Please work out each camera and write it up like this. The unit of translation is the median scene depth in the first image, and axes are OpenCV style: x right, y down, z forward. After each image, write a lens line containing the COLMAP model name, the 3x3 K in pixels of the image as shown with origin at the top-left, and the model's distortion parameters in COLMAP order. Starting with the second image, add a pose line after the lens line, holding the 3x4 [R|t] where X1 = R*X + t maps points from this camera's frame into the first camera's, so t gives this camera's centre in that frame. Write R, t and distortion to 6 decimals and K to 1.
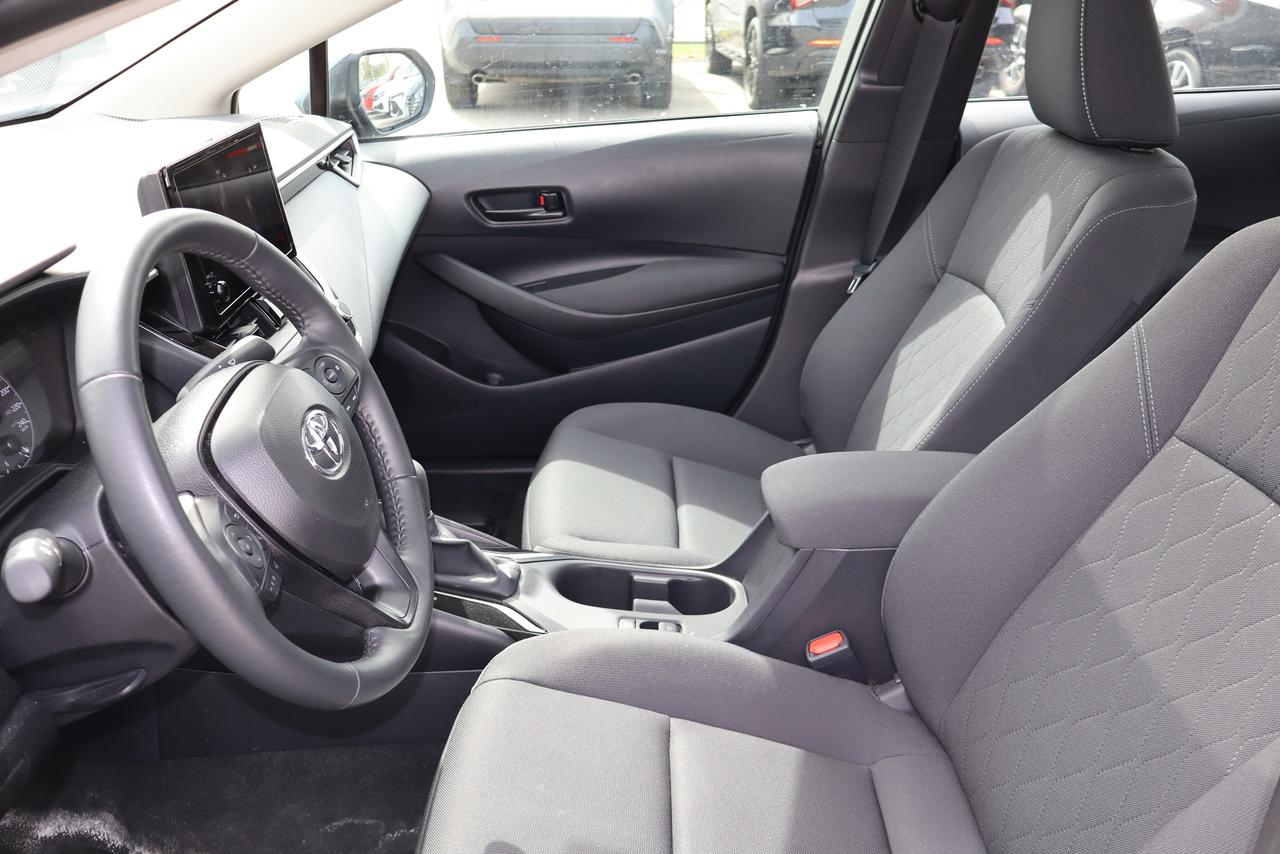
lens RADIAL K [[1092.6, 0, 633.4], [0, 1092.6, 433.7], [0, 0, 1]] dist [0.016164, -0.009831]
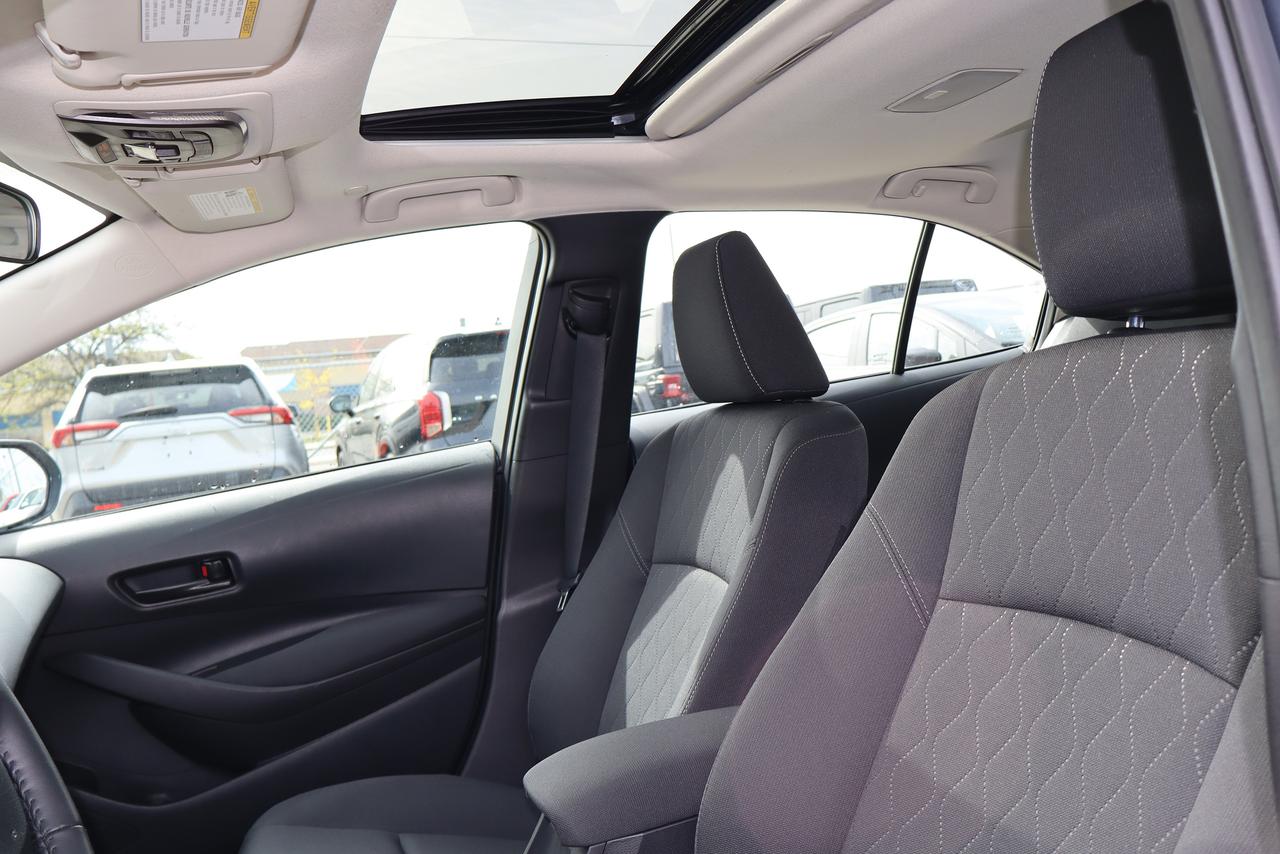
lens RADIAL K [[1092.6, 0, 638.2], [0, 1092.6, 439.0], [0, 0, 1]] dist [0.016164, -0.009831]
pose [[0.936181, -0.114020, 0.332513, -0.038439], [0.234679, 0.906984, -0.349723, 0.085503], [-0.261709, 0.405438, 0.875859, 0.088170]]
